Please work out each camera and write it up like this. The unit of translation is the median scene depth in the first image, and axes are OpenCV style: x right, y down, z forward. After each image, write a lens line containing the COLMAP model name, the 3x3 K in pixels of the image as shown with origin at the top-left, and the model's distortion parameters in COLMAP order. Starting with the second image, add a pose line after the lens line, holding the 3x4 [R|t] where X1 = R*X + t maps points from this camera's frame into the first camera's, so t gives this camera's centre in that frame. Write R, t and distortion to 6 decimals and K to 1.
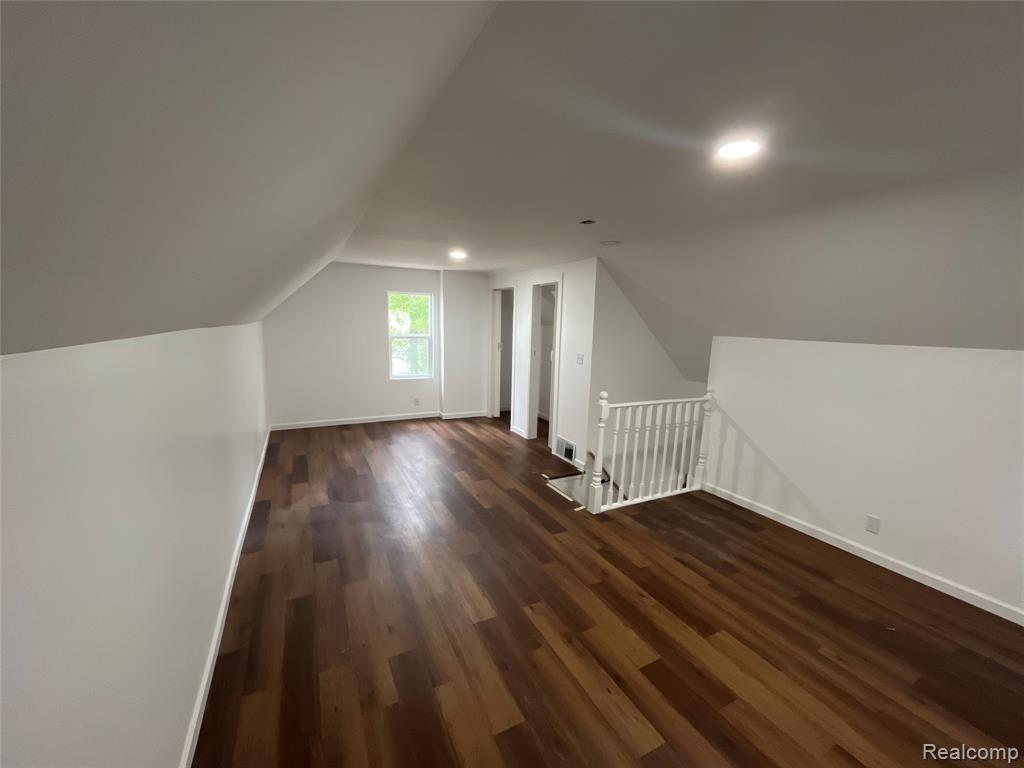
lens RADIAL K [[414.1, 0, 512.0], [0, 414.1, 387.5], [0, 0, 1]] dist [0.000151, -0.000360]
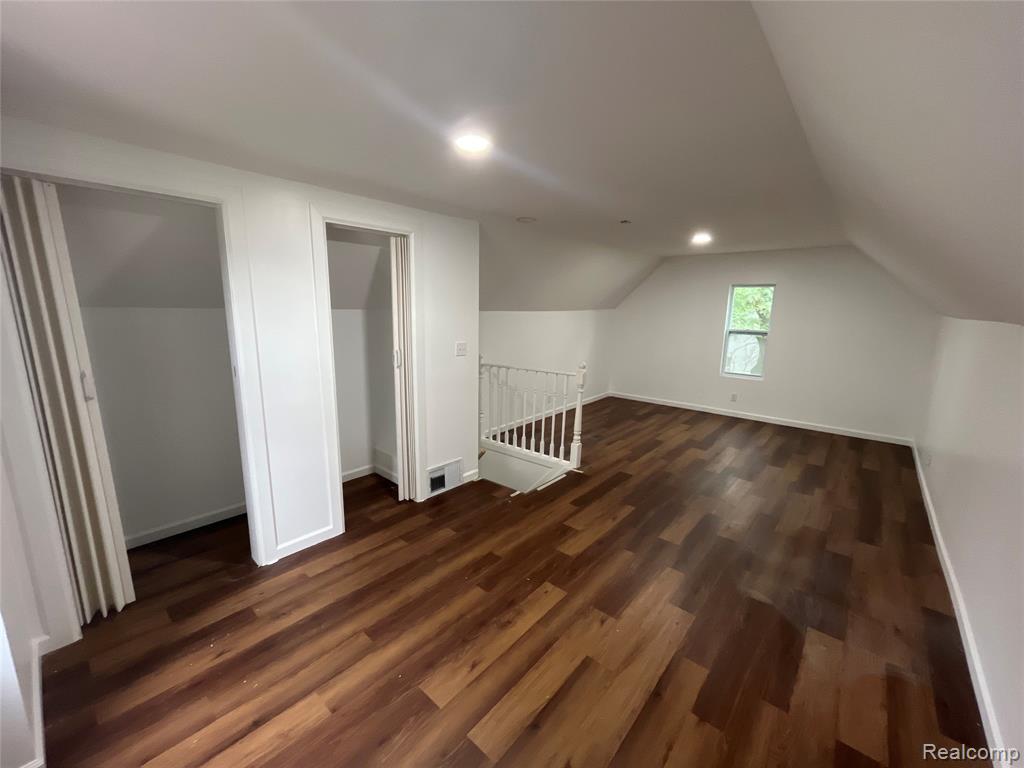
lens RADIAL K [[414.1, 0, 512.0], [0, 414.1, 387.5], [0, 0, 1]] dist [0.000151, -0.000360]
pose [[-0.381607, -0.209517, 0.900266, -0.838356], [0.123048, 0.953788, 0.274131, -0.288974], [-0.916098, 0.215386, -0.338192, 1.714559]]
